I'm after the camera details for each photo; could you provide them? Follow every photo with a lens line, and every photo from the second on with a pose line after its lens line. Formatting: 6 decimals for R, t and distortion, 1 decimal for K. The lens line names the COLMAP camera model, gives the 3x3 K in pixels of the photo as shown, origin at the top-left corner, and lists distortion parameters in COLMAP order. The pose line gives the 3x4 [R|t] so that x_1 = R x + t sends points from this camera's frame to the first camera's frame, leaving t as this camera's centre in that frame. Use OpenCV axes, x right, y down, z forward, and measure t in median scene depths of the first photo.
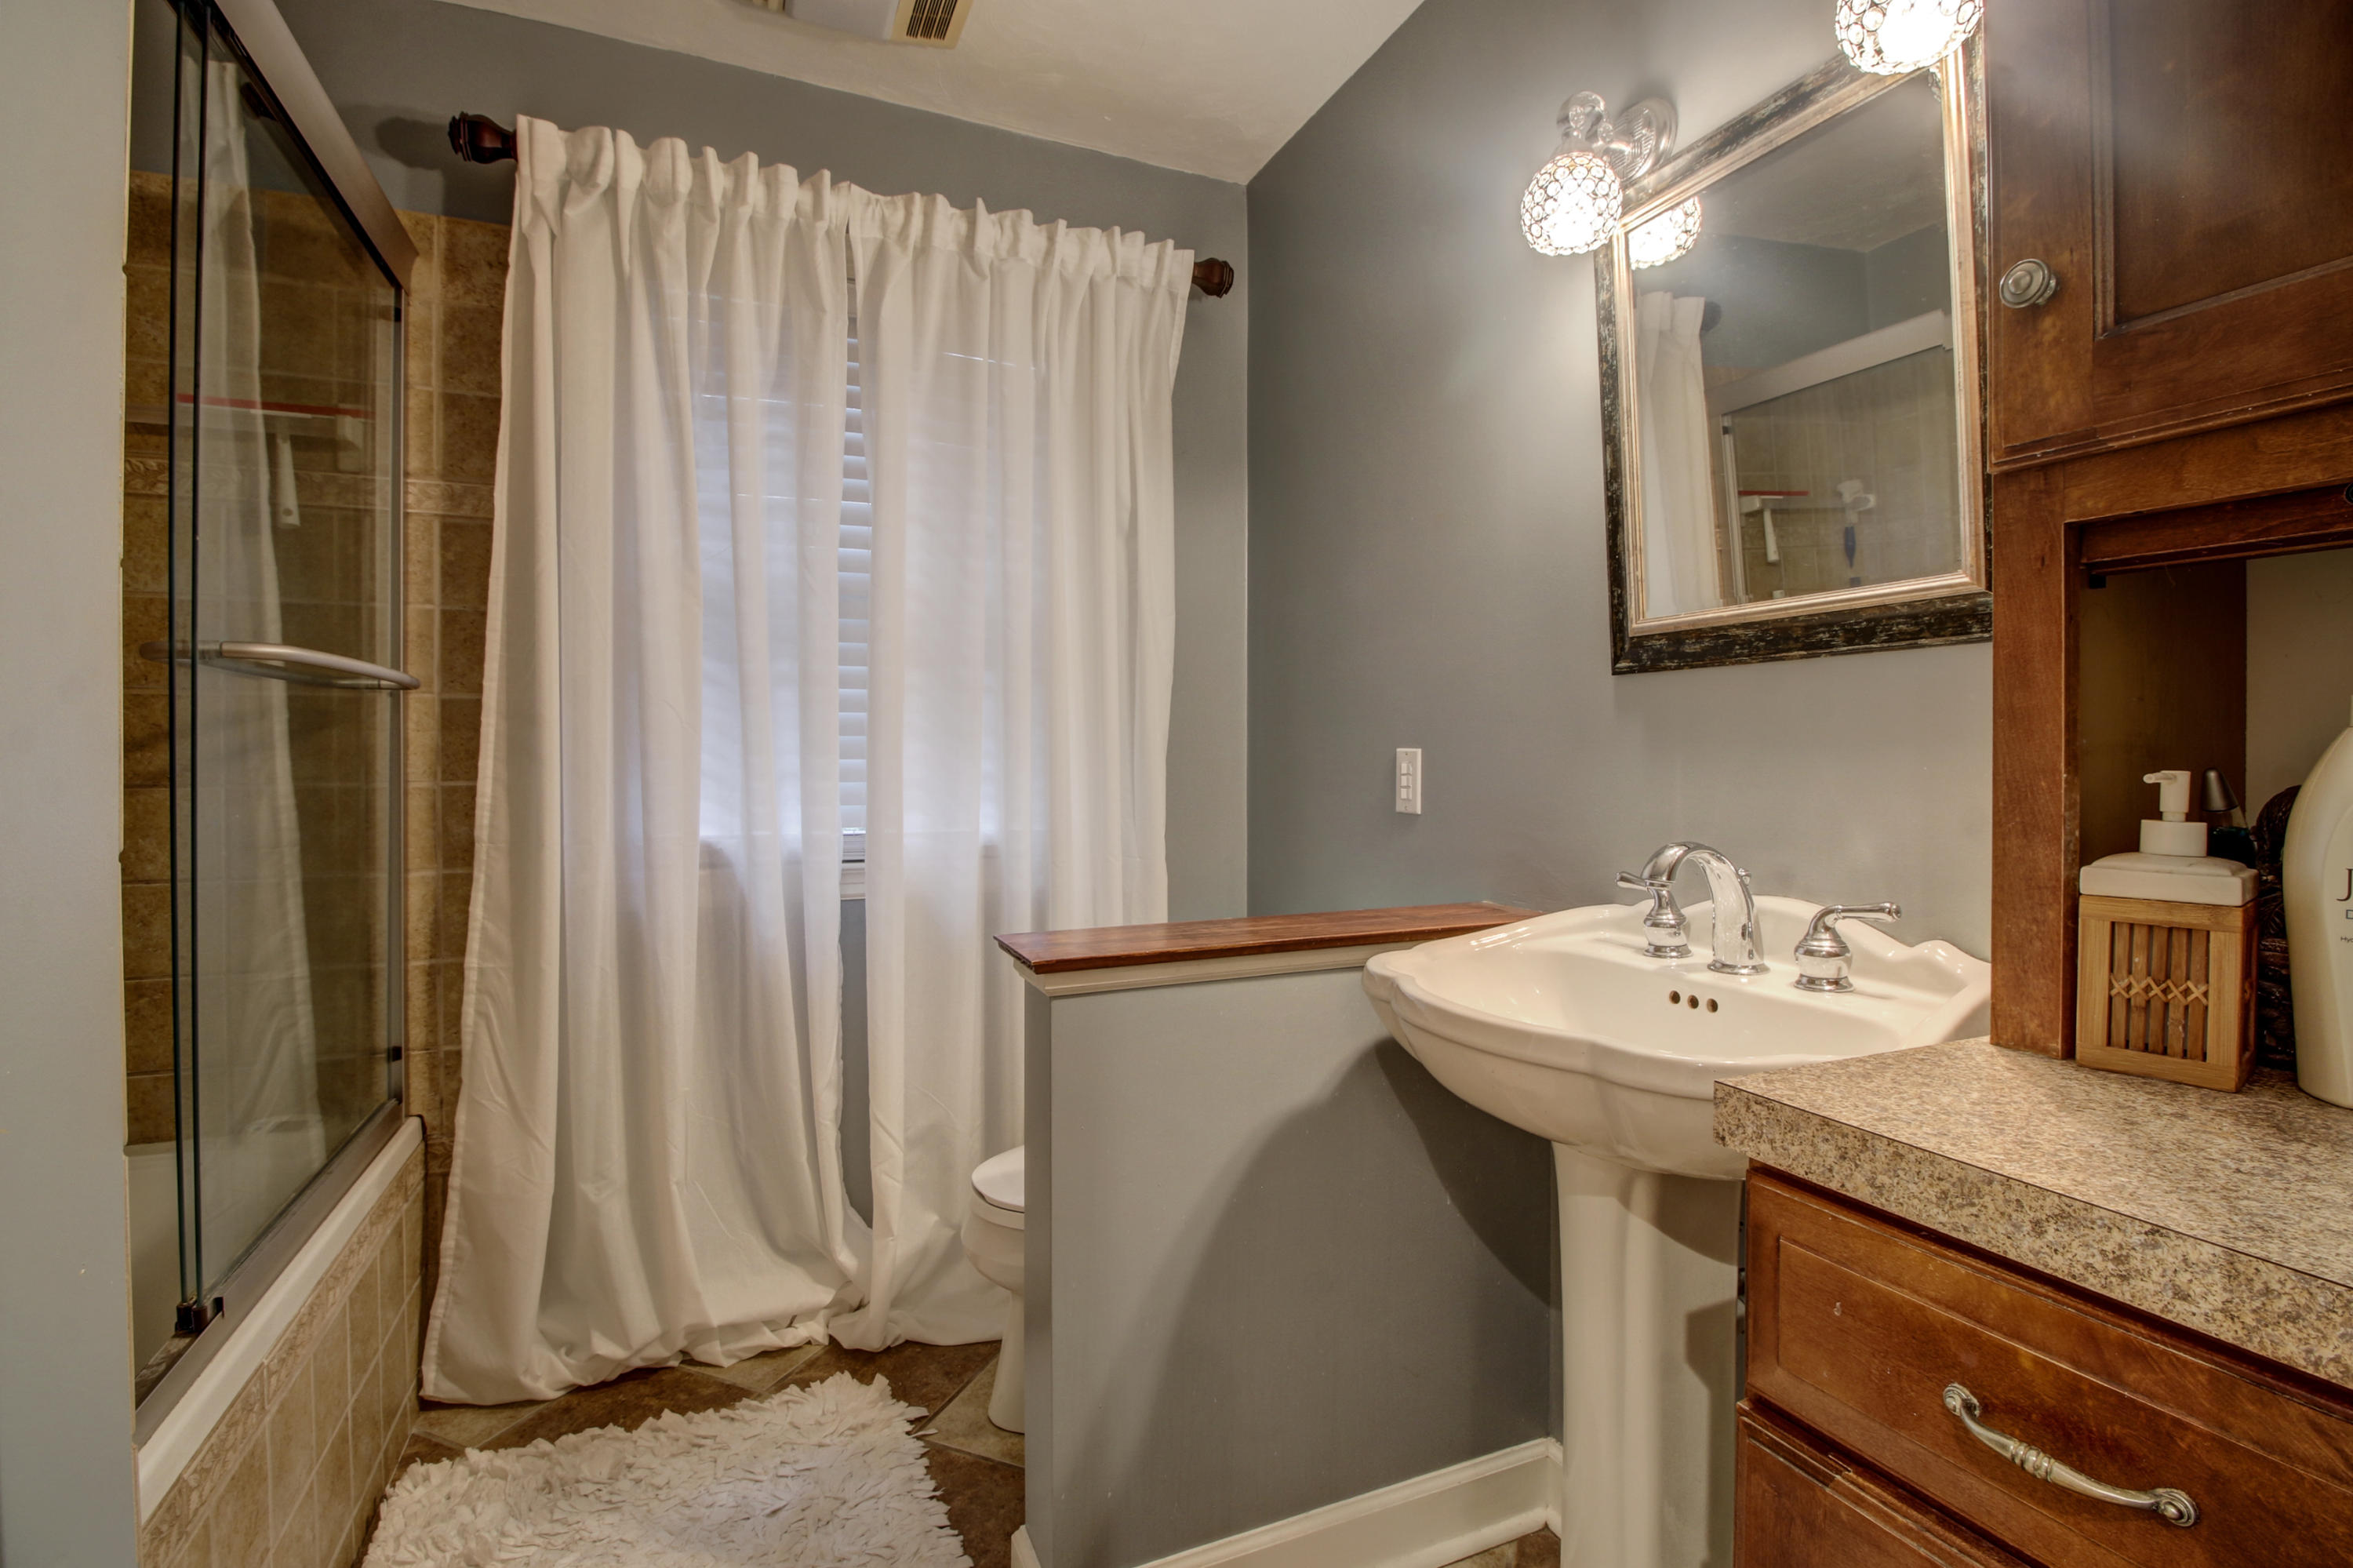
lens RADIAL K [[1052.4, 0, 1181.2], [0, 1052.4, 756.7], [0, 0, 1]] dist [-0.021160, -0.000215]
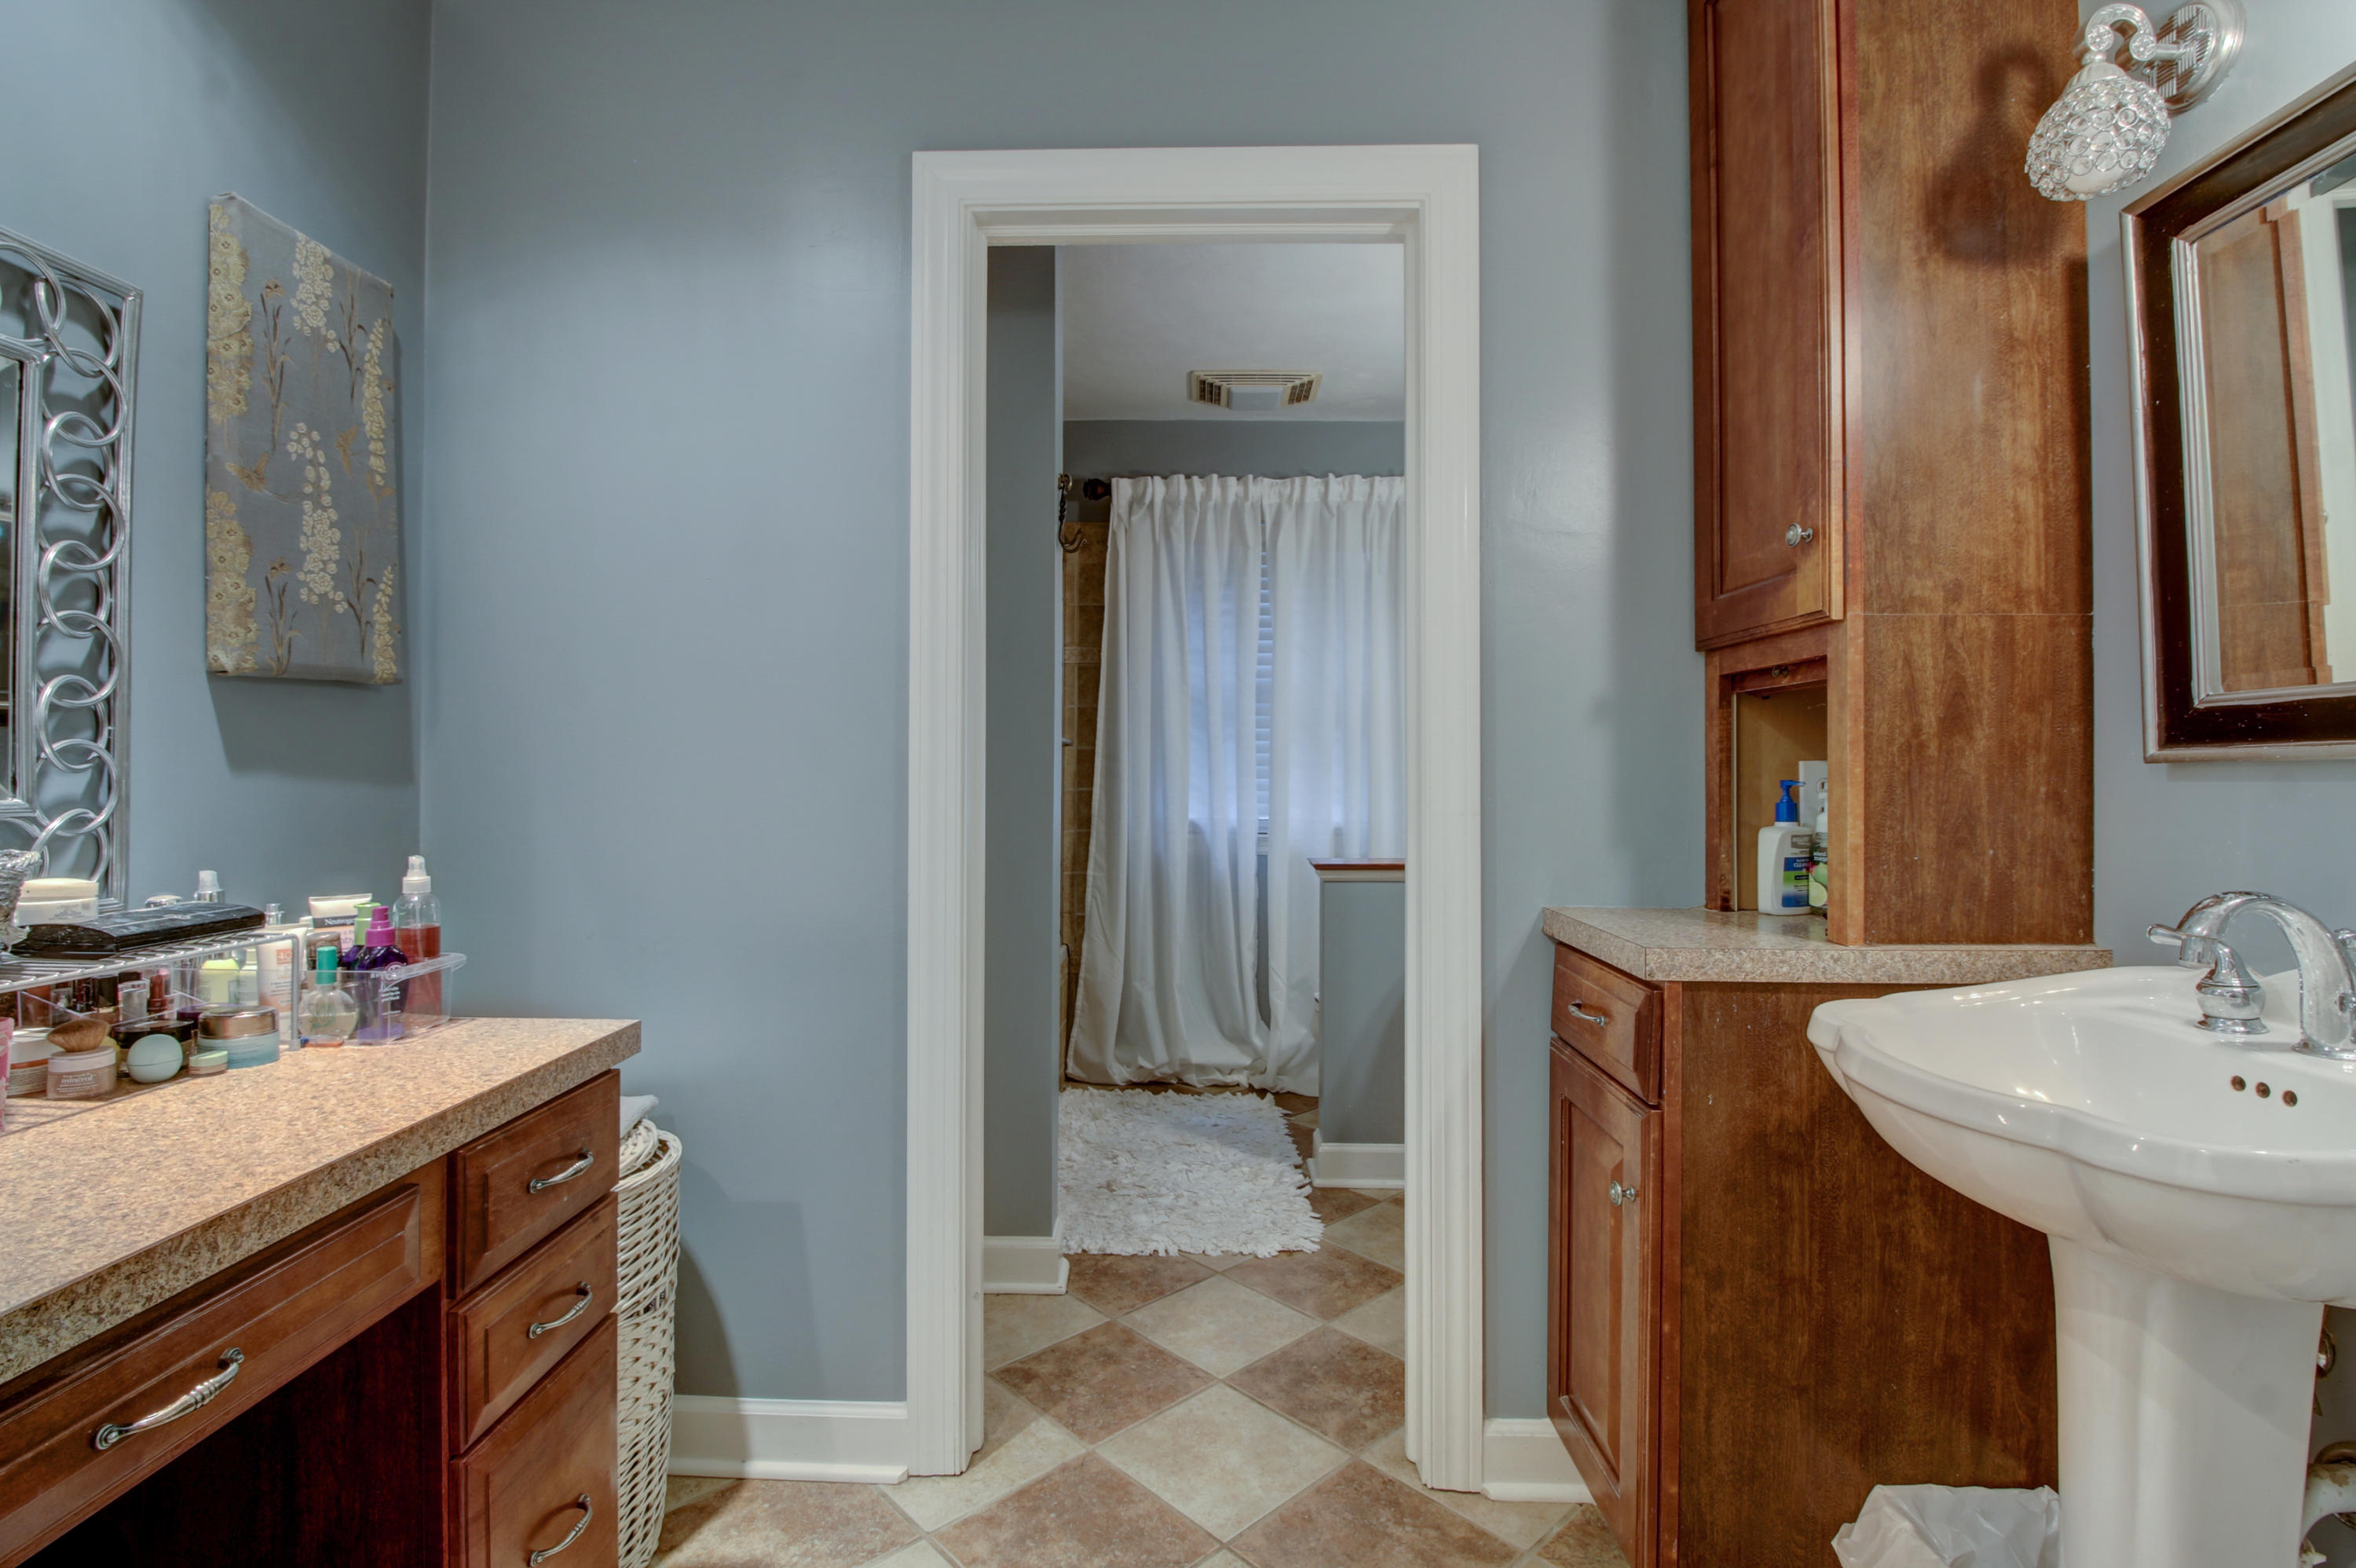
lens RADIAL K [[1088.4, 0, 1173.9], [0, 1088.4, 764.9], [0, 0, 1]] dist [-0.024931, 0.000015]
pose [[0.917963, 0.000757, -0.396666, 0.330673], [-0.007490, 0.999853, -0.015427, 0.008414], [0.396596, 0.017132, 0.917833, -0.900155]]
